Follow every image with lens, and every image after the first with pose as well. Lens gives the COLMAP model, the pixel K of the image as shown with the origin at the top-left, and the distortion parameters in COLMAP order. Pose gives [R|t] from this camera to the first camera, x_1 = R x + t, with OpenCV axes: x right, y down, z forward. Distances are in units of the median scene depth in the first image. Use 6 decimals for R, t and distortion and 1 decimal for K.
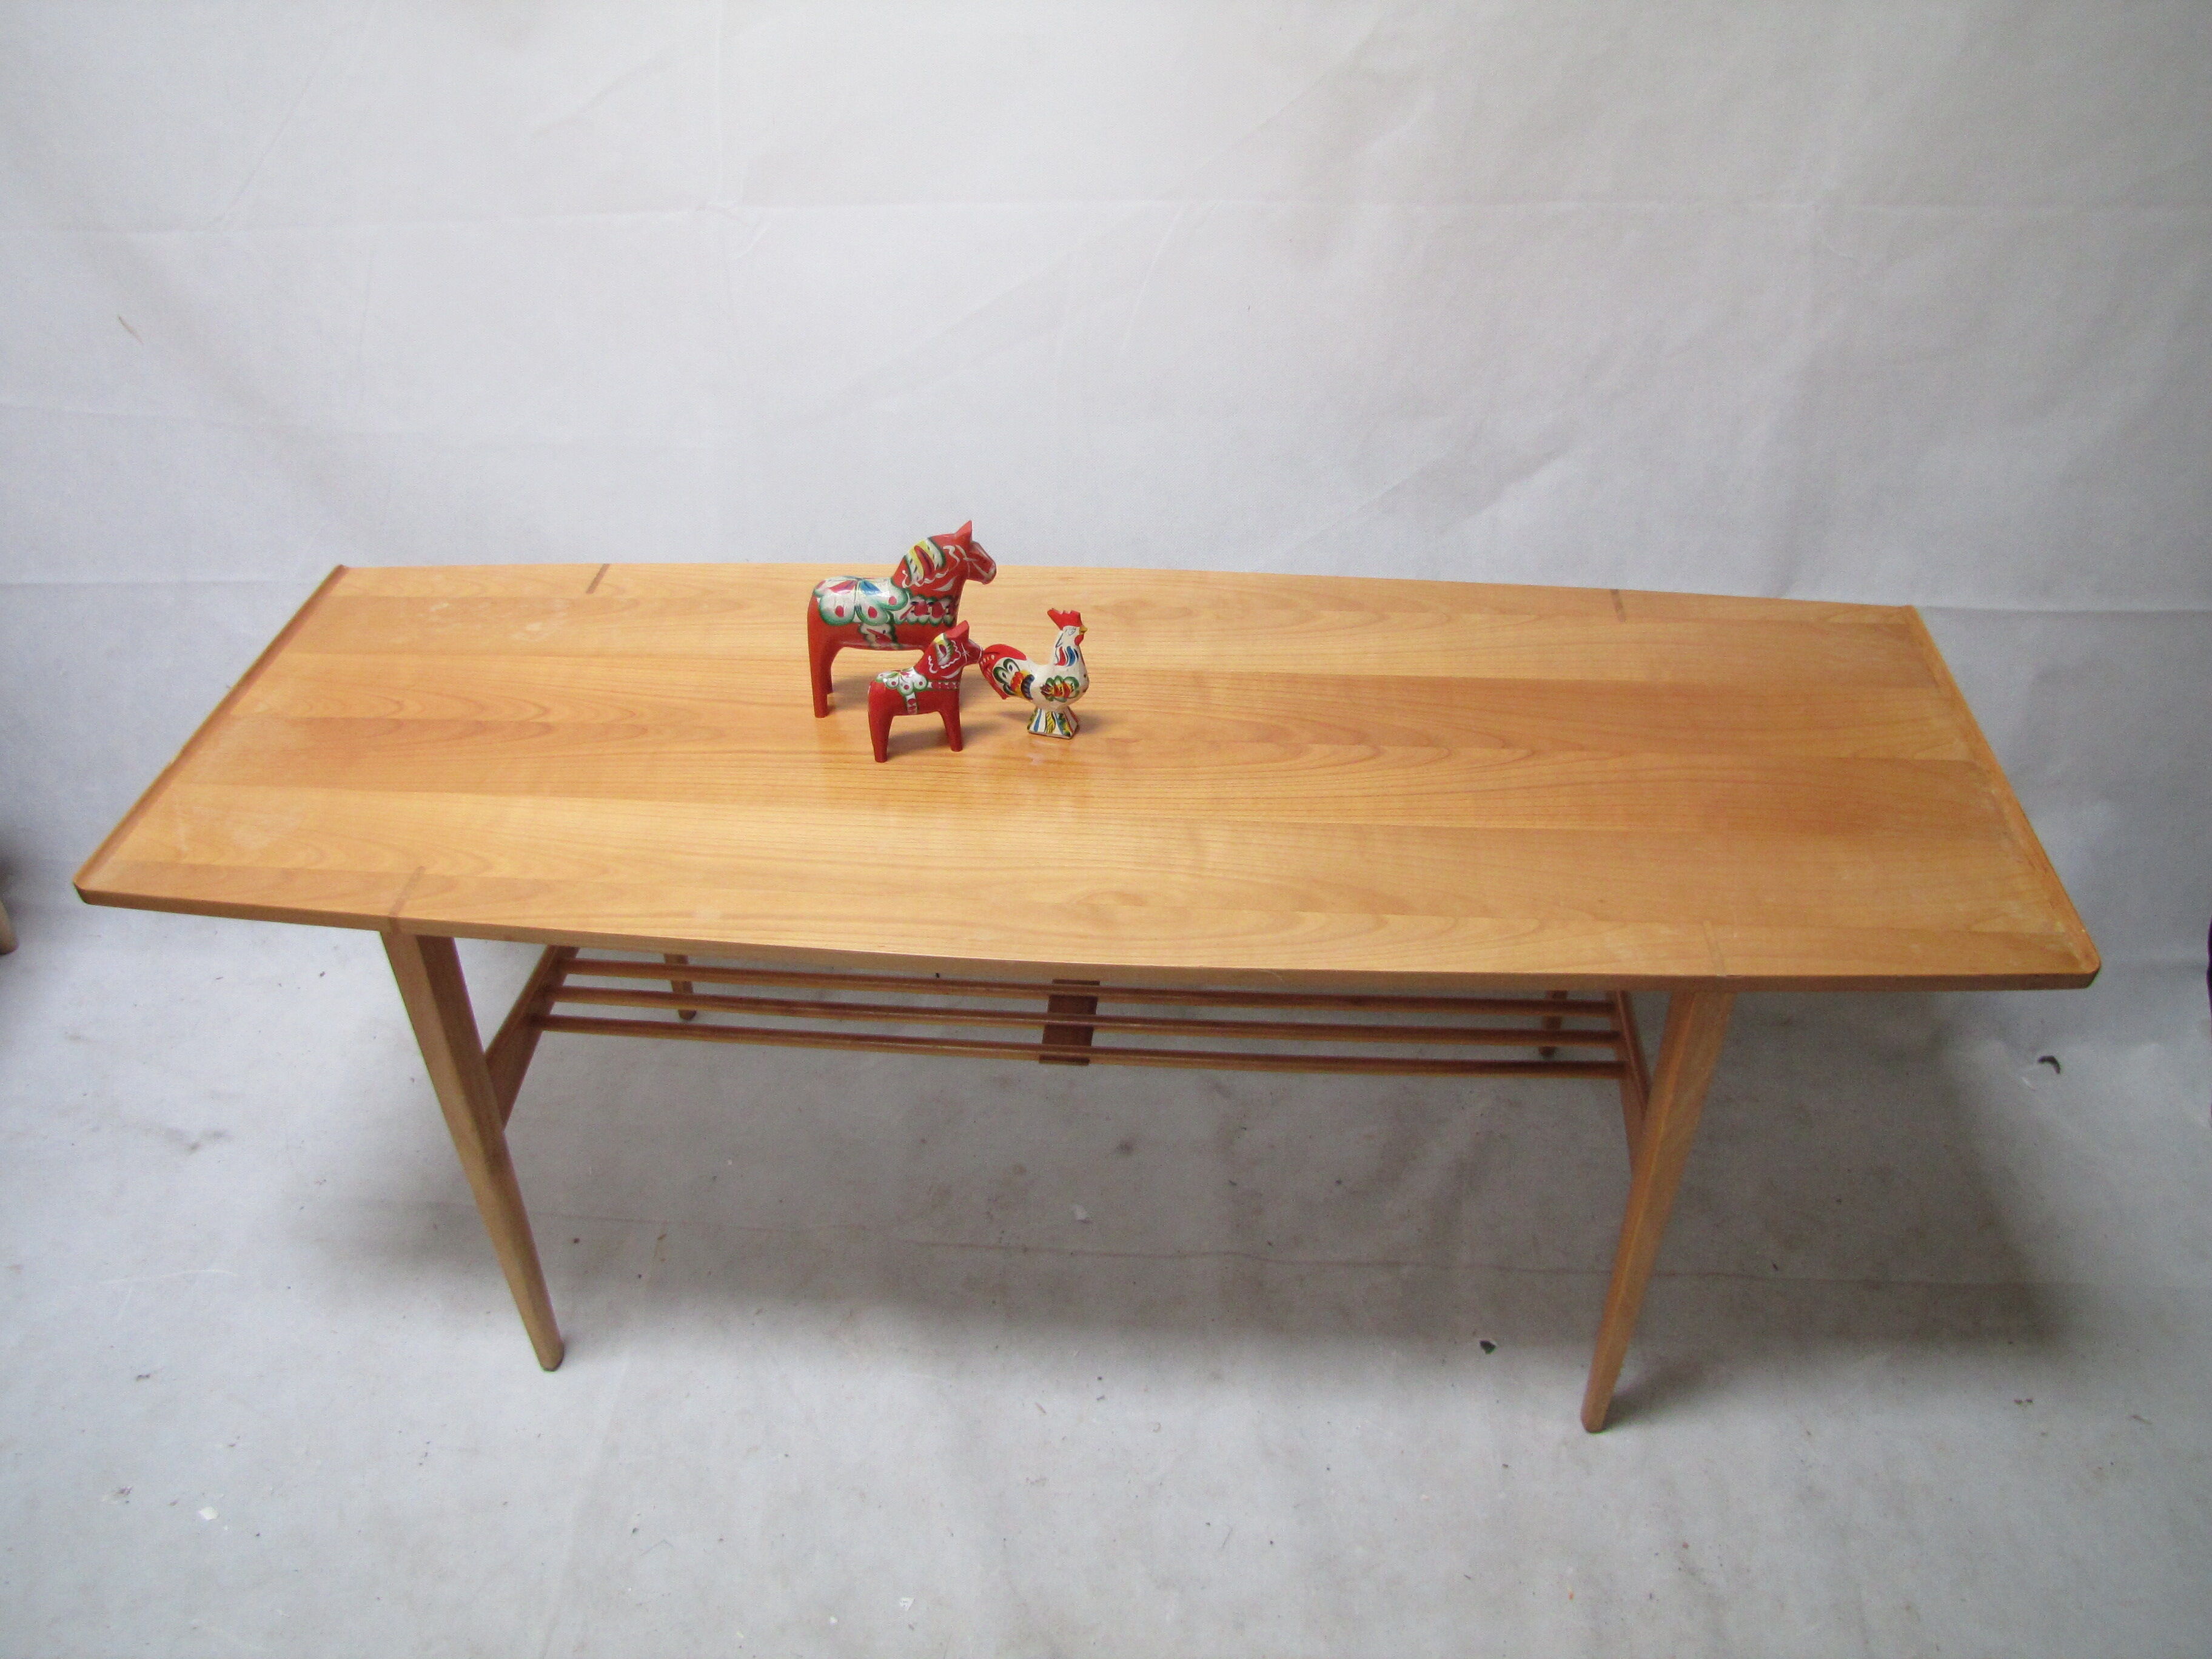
lens RADIAL K [[1839.3, 0, 1098.1], [0, 1839.3, 795.5], [0, 0, 1]] dist [-0.171705, 0.140541]
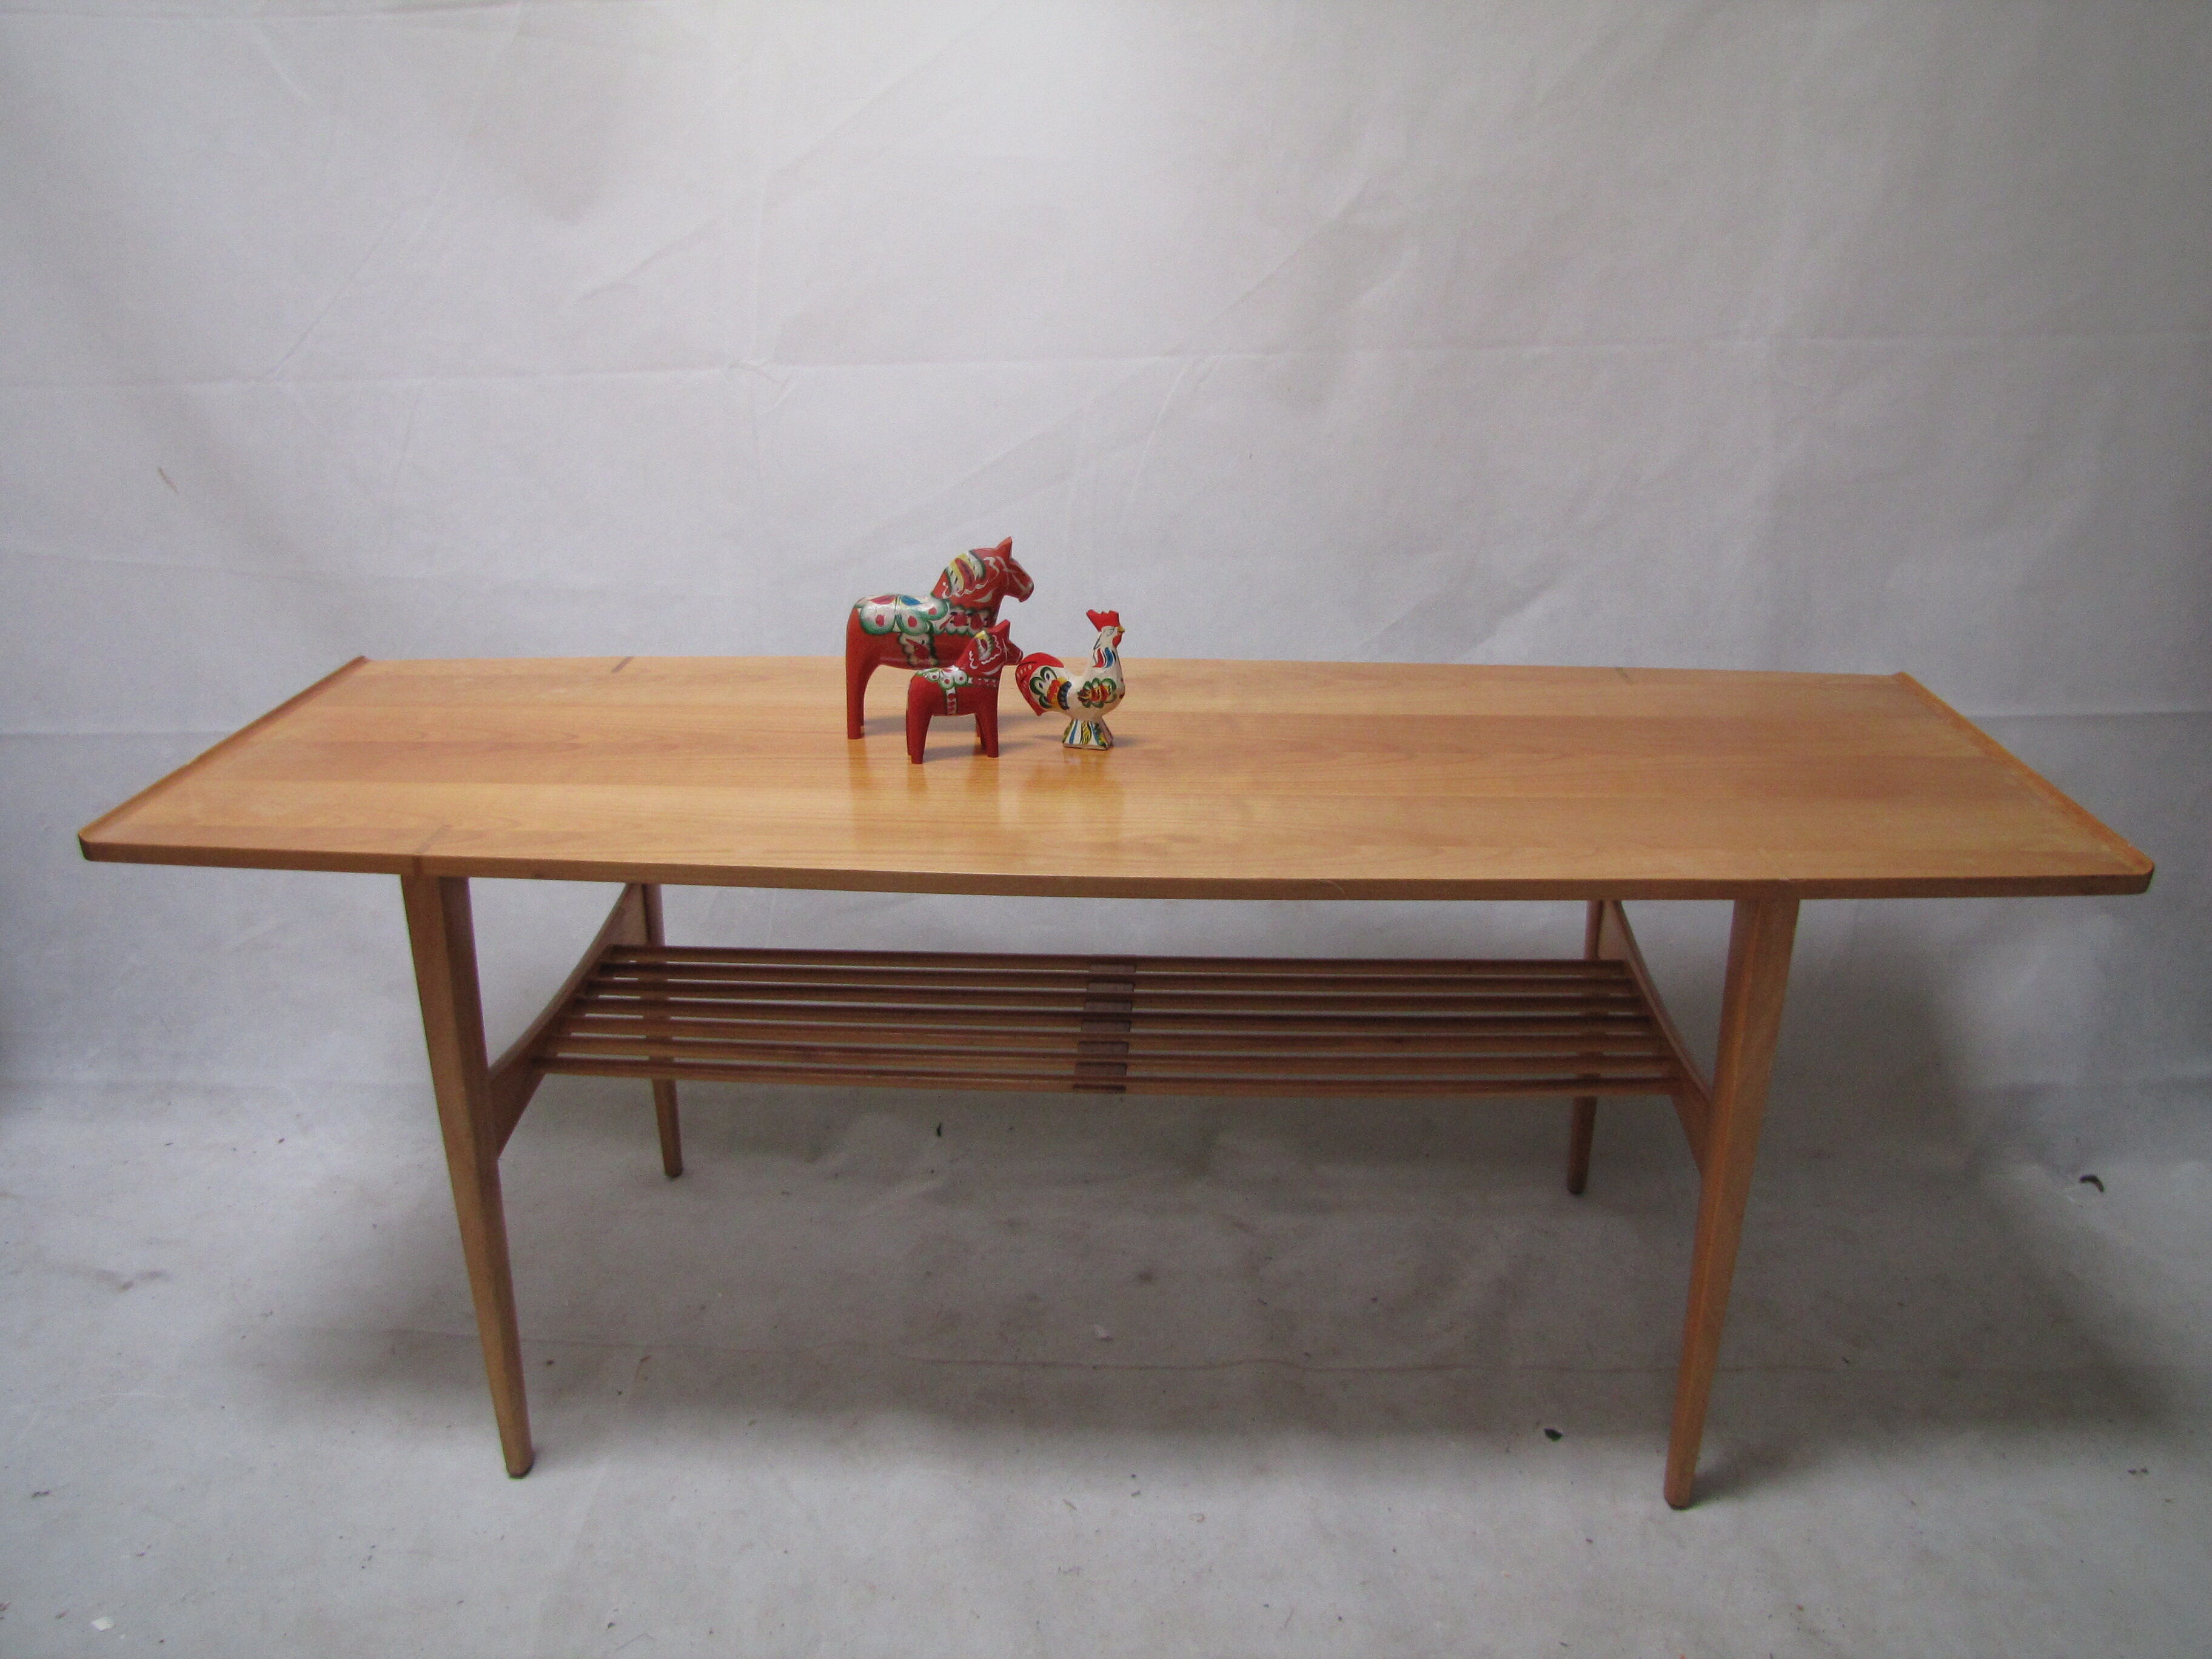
lens RADIAL K [[1839.3, 0, 1105.6], [0, 1839.3, 795.6], [0, 0, 1]] dist [-0.171705, 0.140541]
pose [[0.999016, 0.003157, 0.044241, -0.055562], [0.009624, 0.958268, -0.285711, 0.261153], [-0.043297, 0.285855, 0.957294, 0.043202]]
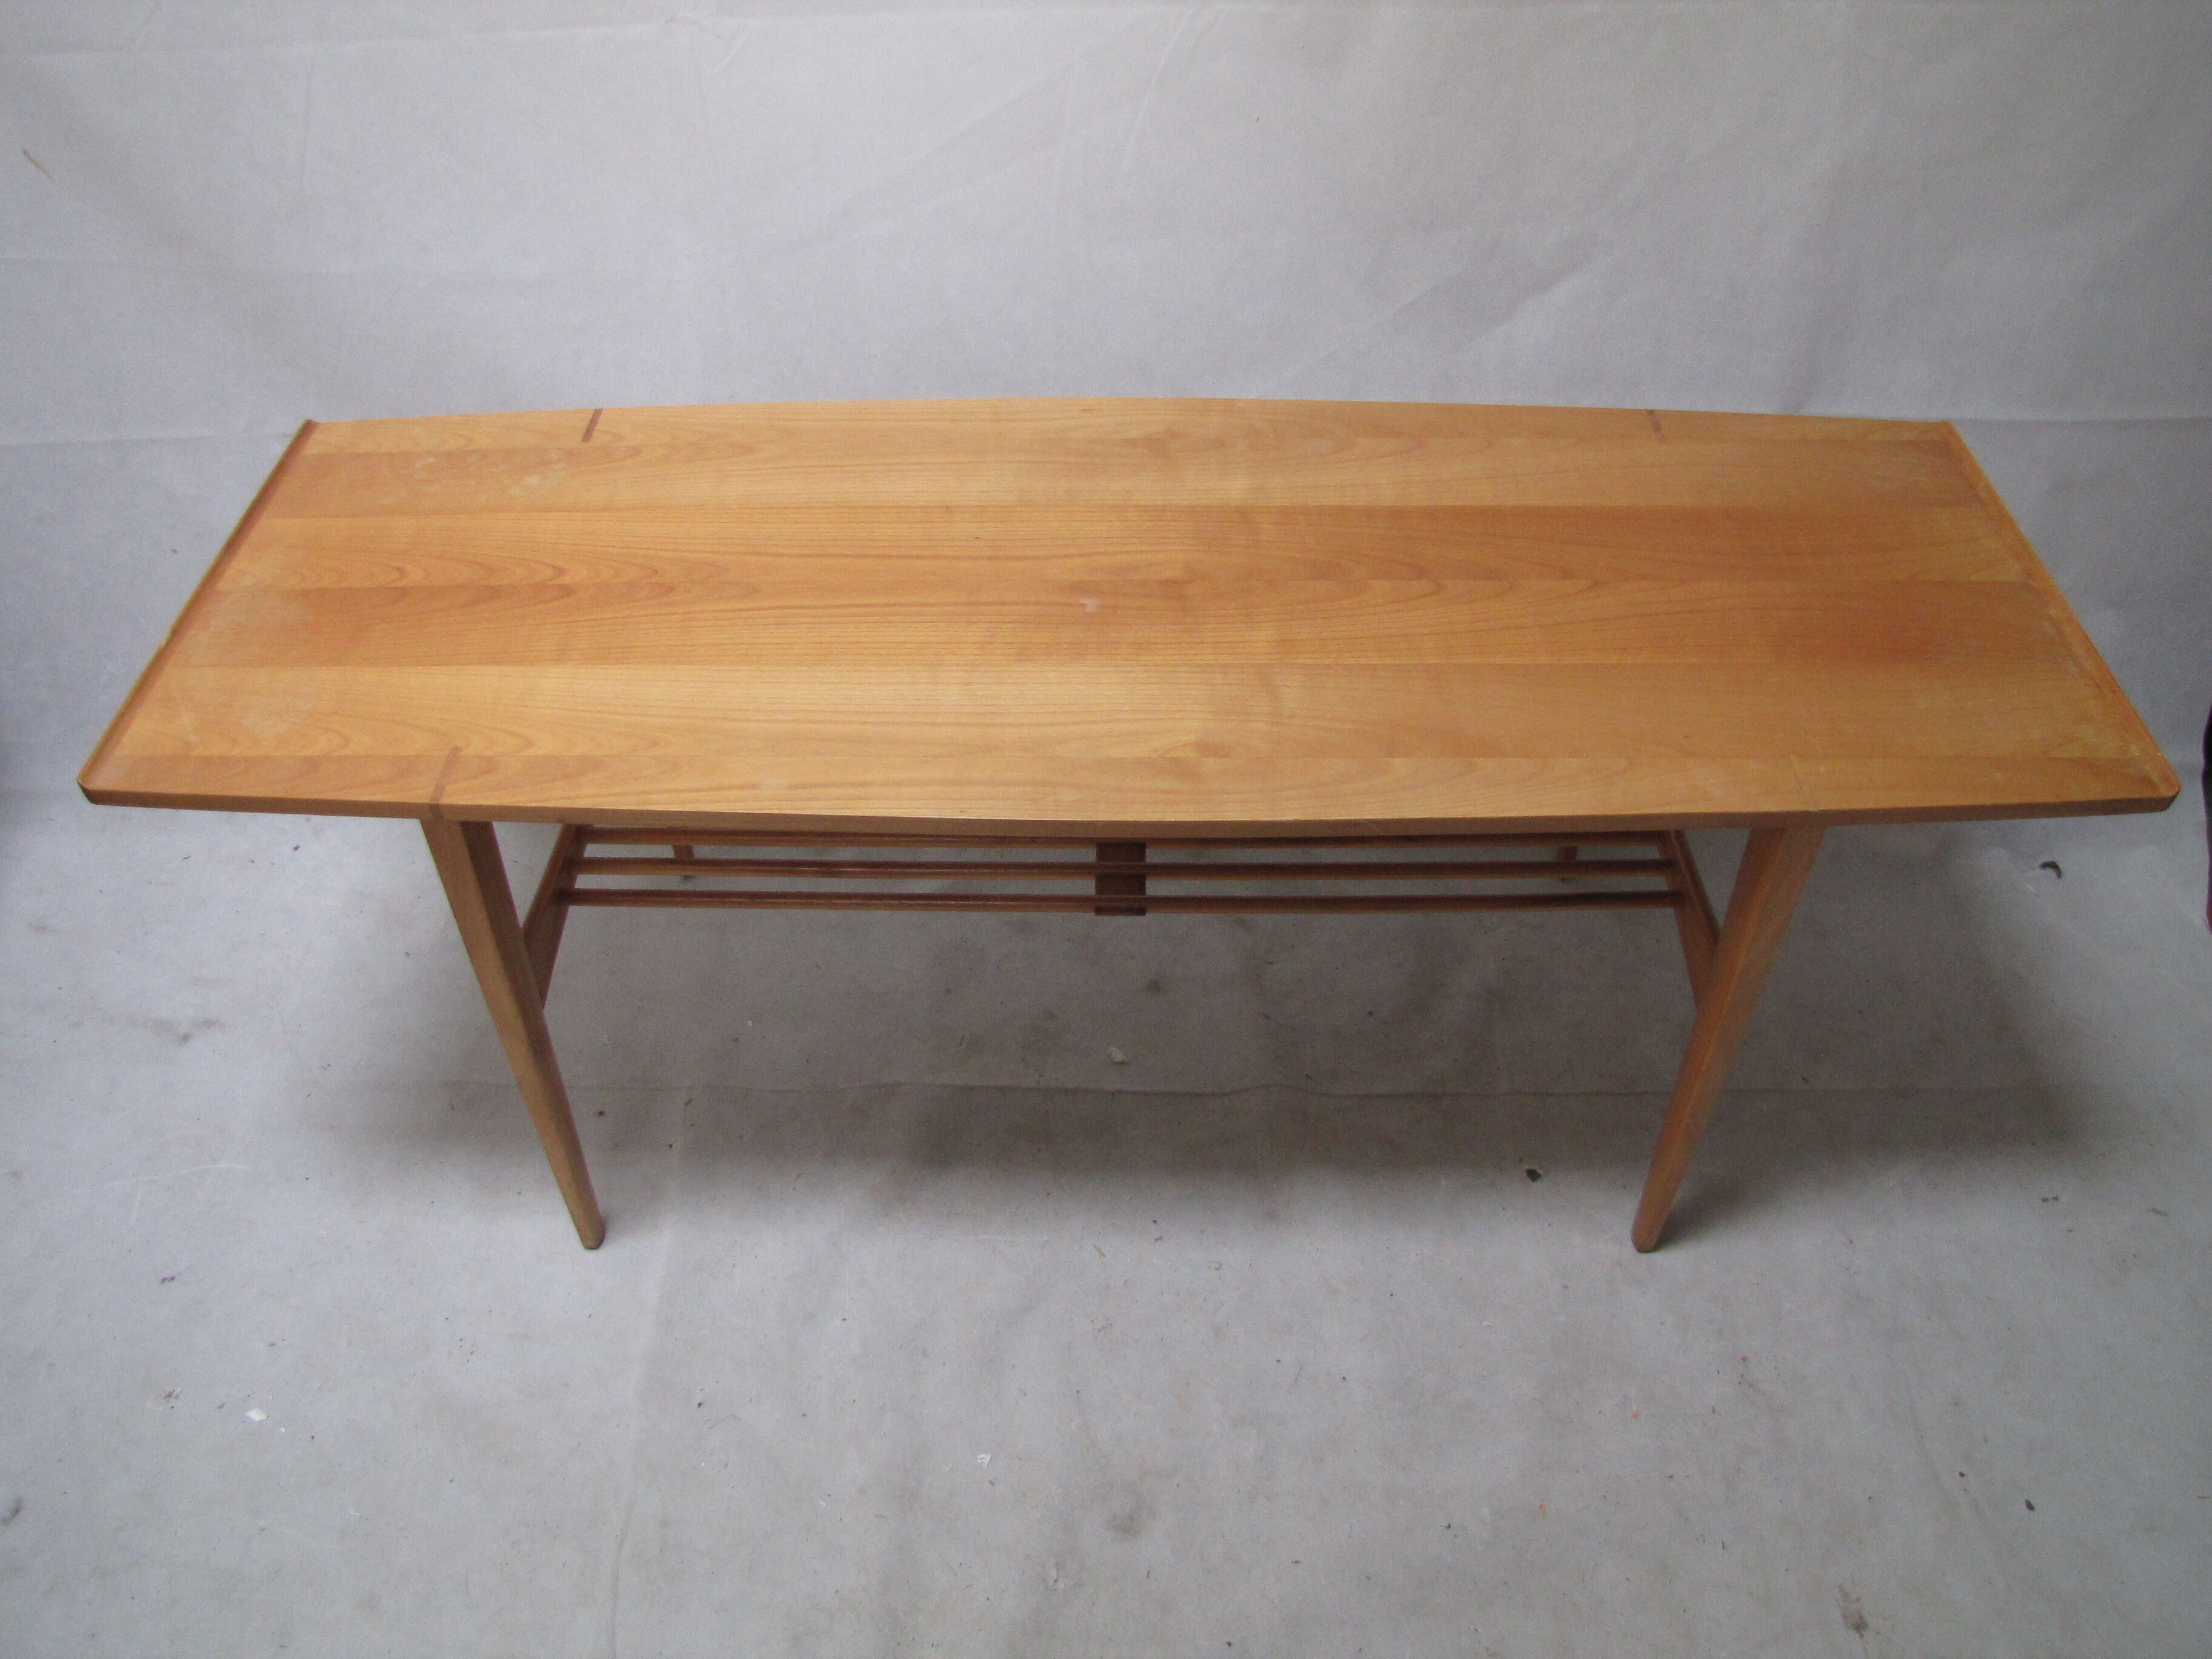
lens RADIAL K [[1839.3, 0, 1089.1], [0, 1839.3, 796.0], [0, 0, 1]] dist [-0.171705, 0.140541]
pose [[0.997385, -0.040329, 0.059980, -0.088311], [0.033664, 0.993553, 0.108252, -0.022521], [-0.063959, -0.105949, 0.992312, 0.032901]]
